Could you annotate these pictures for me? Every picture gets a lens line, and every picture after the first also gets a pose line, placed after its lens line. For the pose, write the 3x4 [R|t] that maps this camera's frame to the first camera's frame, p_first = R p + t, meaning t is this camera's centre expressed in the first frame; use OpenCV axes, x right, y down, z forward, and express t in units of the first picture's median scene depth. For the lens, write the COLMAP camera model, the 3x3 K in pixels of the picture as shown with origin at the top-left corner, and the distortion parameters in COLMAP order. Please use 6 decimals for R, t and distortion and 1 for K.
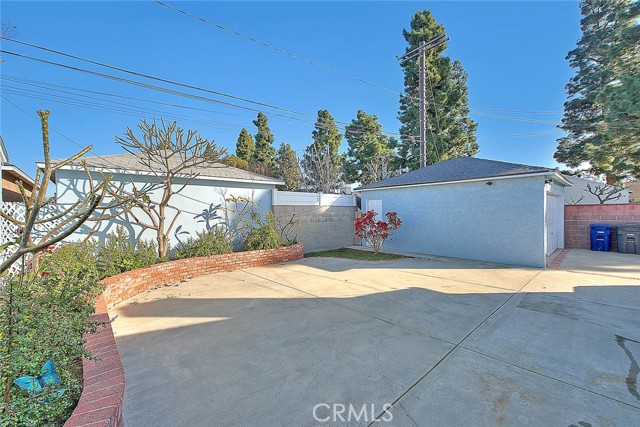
lens RADIAL K [[261.8, 0, 321.5], [0, 261.8, 213.9], [0, 0, 1]] dist [-0.000140, -0.000980]
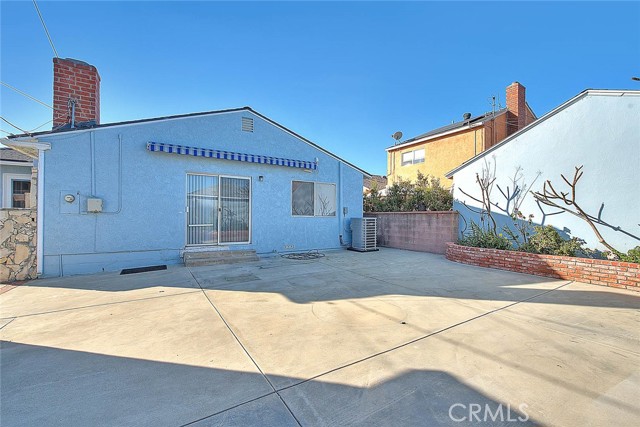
lens RADIAL K [[260.3, 0, 307.7], [0, 260.3, 214.3], [0, 0, 1]] dist [-0.001064, -0.000301]
pose [[-0.967019, 0.015120, 0.254255, 0.153920], [0.014757, 0.999886, -0.003335, 0.035044], [-0.254276, 0.000527, -0.967131, 1.639219]]
